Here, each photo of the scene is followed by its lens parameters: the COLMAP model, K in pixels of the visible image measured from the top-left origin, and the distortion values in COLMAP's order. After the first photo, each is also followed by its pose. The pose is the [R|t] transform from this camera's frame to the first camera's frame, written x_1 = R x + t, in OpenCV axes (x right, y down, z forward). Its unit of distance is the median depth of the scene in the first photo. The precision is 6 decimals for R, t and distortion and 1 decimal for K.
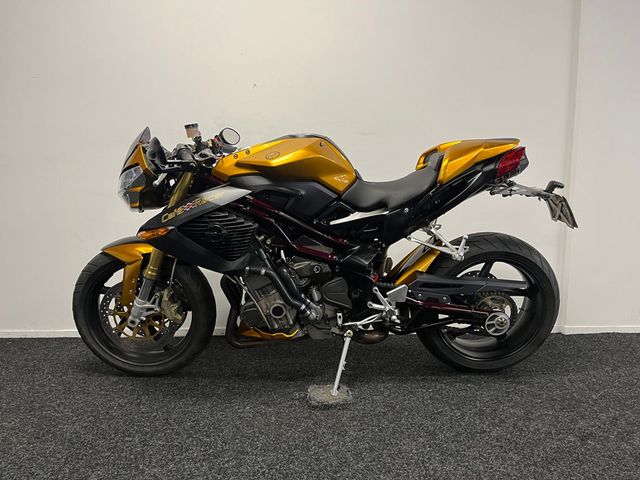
lens RADIAL K [[483.1, 0, 318.1], [0, 483.1, 243.0], [0, 0, 1]] dist [0.088347, -0.130204]
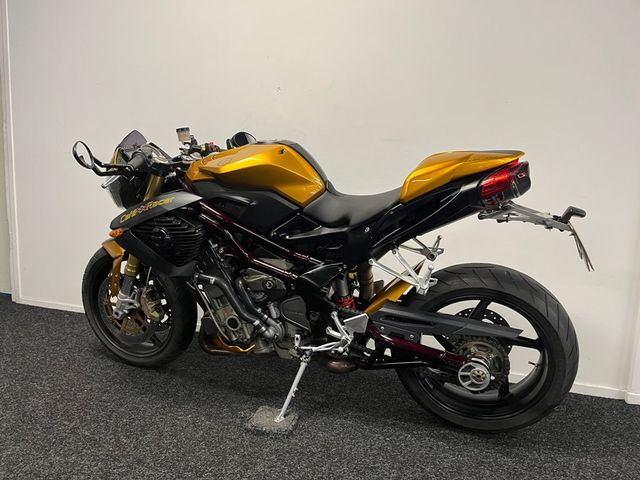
lens RADIAL K [[483.1, 0, 318.1], [0, 483.1, 243.0], [0, 0, 1]] dist [0.088347, -0.130204]
pose [[0.940043, 0.089501, -0.329104, 0.369917], [-0.089011, 0.995892, 0.016586, -0.047657], [0.329236, 0.013702, 0.944148, 0.138710]]
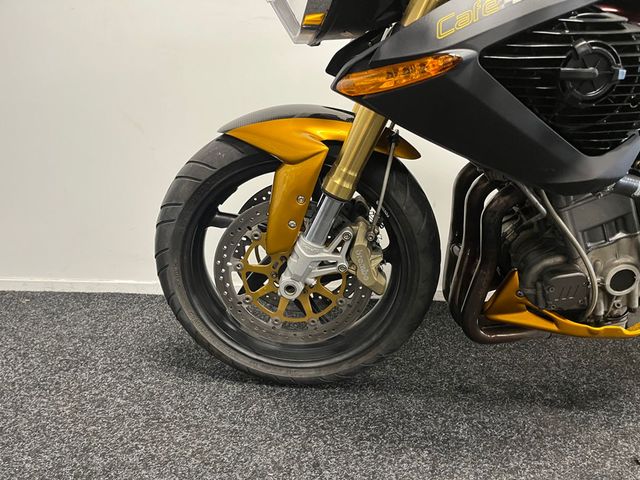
lens RADIAL K [[483.1, 0, 318.1], [0, 483.1, 243.0], [0, 0, 1]] dist [0.088347, -0.130204]
pose [[0.999394, 0.034275, -0.006145, -0.352878], [-0.033157, 0.990592, 0.132768, 0.055154], [0.010637, -0.132484, 0.991128, 0.542599]]
